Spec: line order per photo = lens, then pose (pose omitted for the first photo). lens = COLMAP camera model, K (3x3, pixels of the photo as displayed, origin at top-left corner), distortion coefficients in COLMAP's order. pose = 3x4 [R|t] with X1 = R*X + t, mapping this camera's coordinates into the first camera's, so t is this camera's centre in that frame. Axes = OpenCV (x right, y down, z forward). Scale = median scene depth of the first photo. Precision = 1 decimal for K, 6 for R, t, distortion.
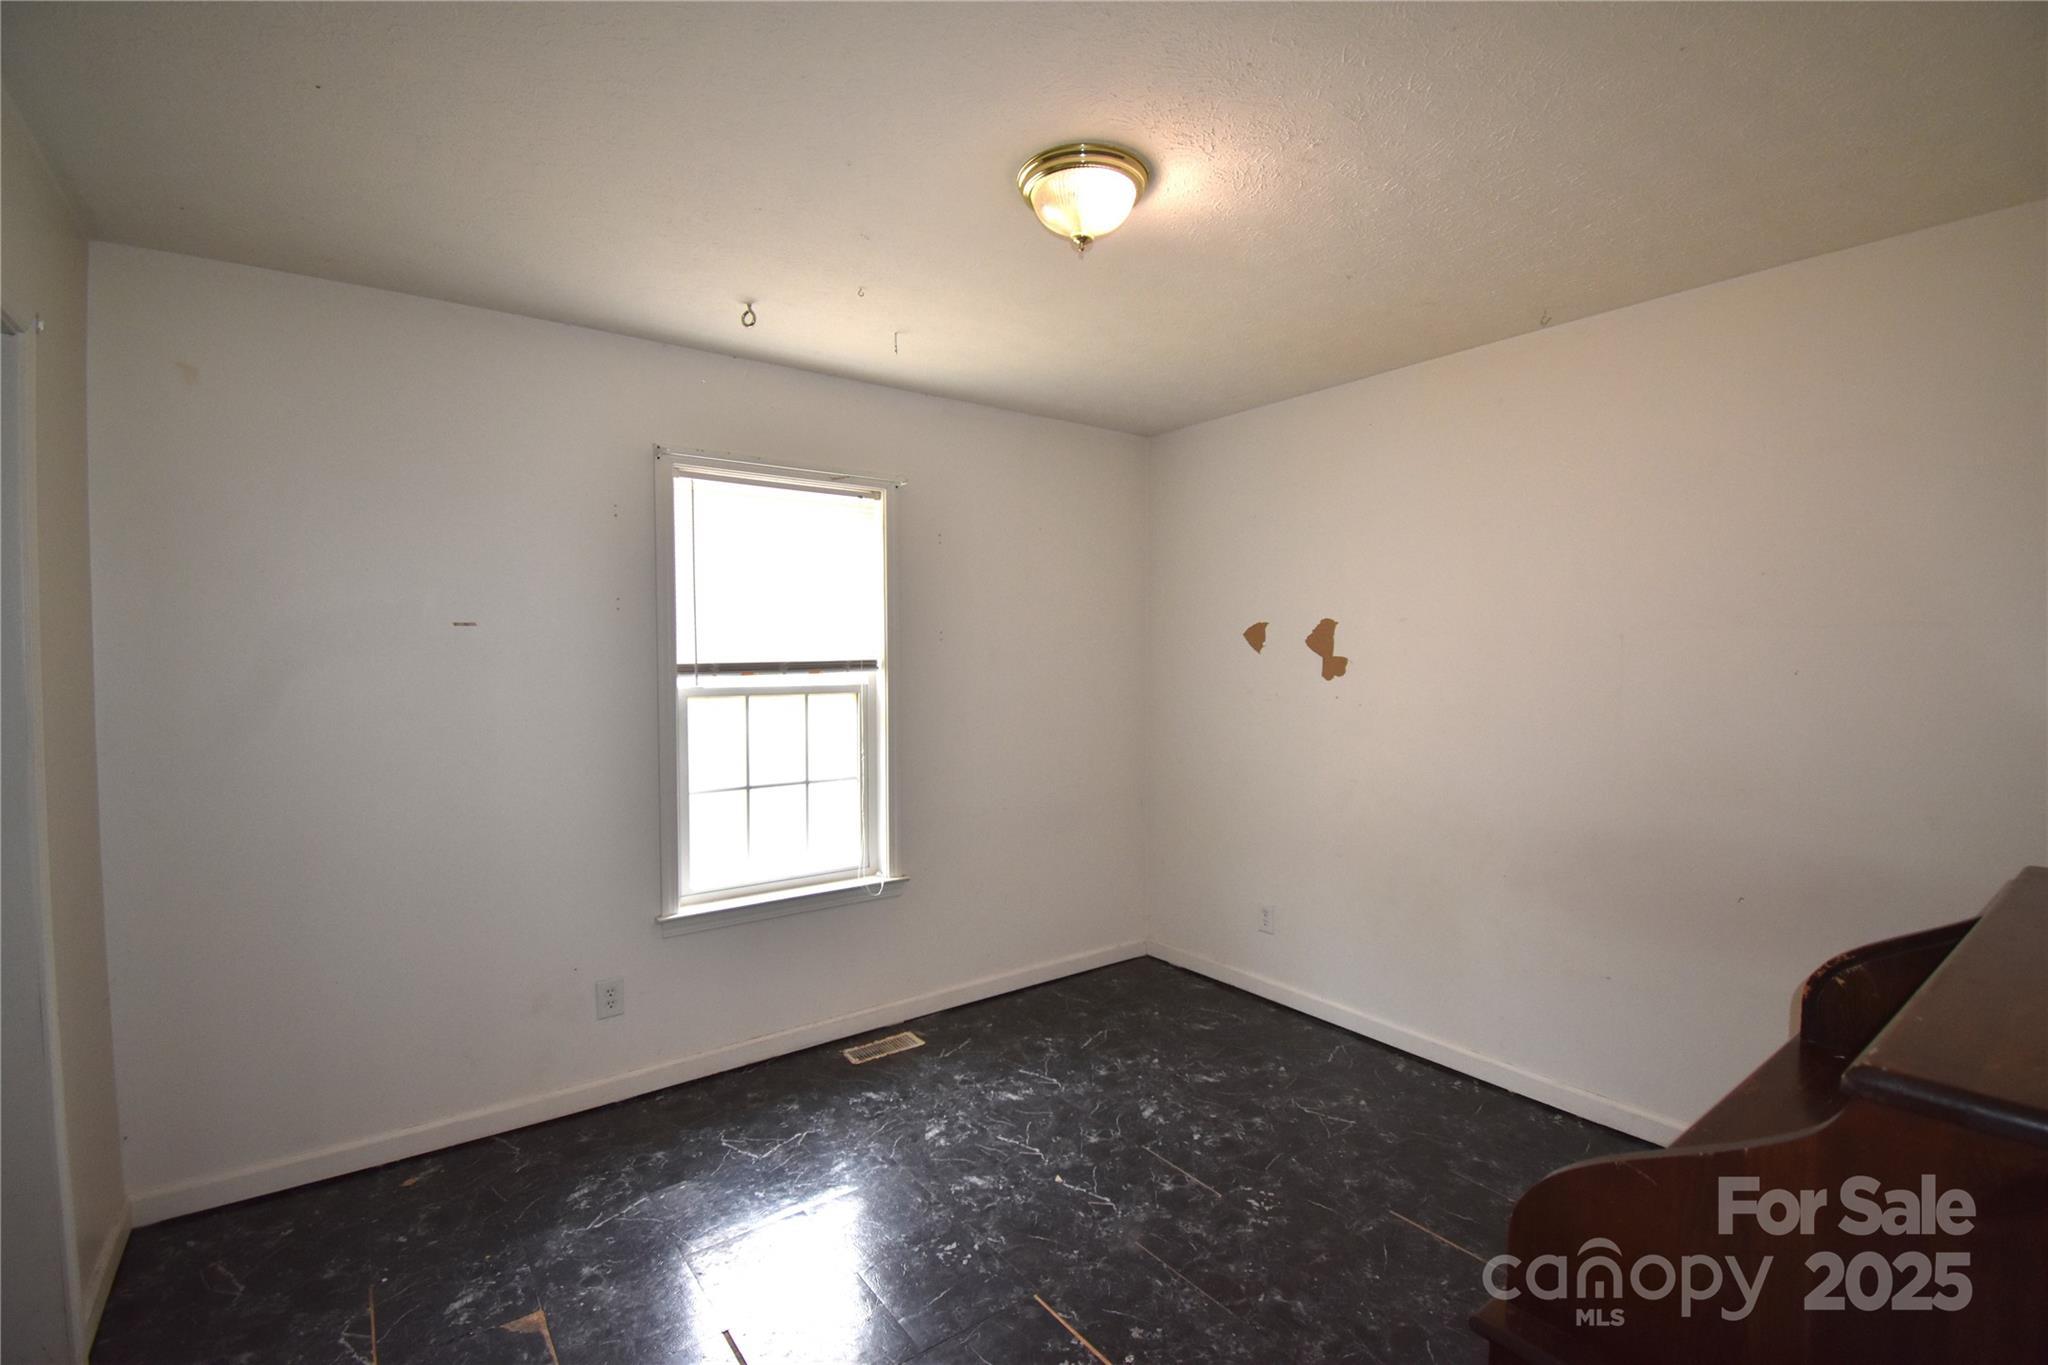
lens RADIAL K [[898.2, 0, 1020.3], [0, 898.2, 679.1], [0, 0, 1]] dist [0.019833, -0.023770]
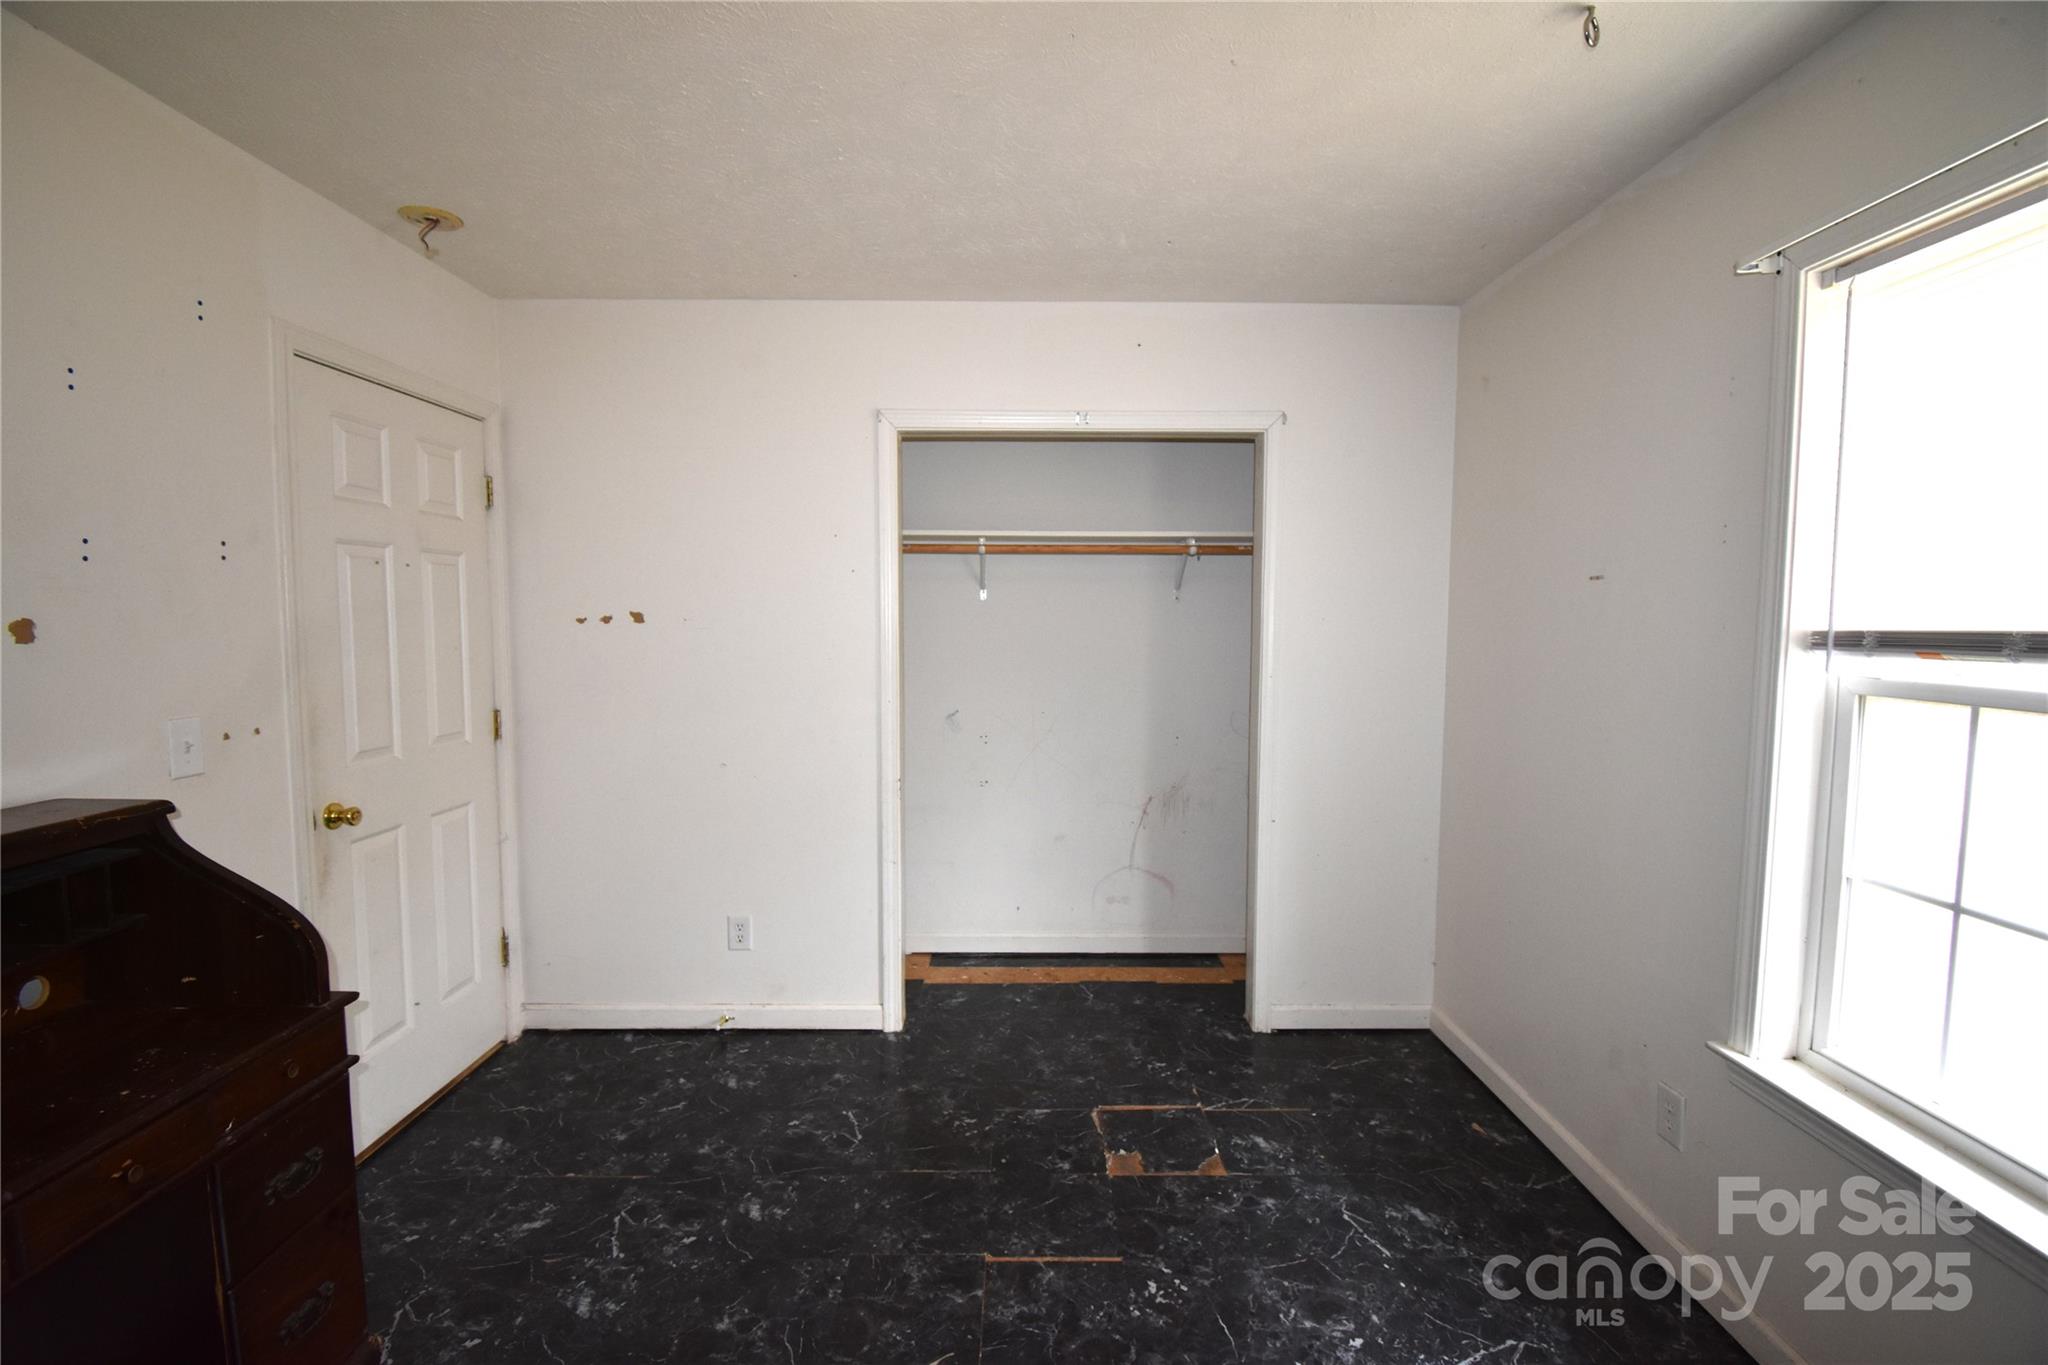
lens RADIAL K [[898.2, 0, 1020.3], [0, 898.2, 679.1], [0, 0, 1]] dist [0.019833, -0.023770]
pose [[-0.591361, 0.063817, -0.803878, 0.337343], [-0.011270, 0.996112, 0.087368, -0.028802], [0.806329, 0.060726, -0.588342, 0.906701]]
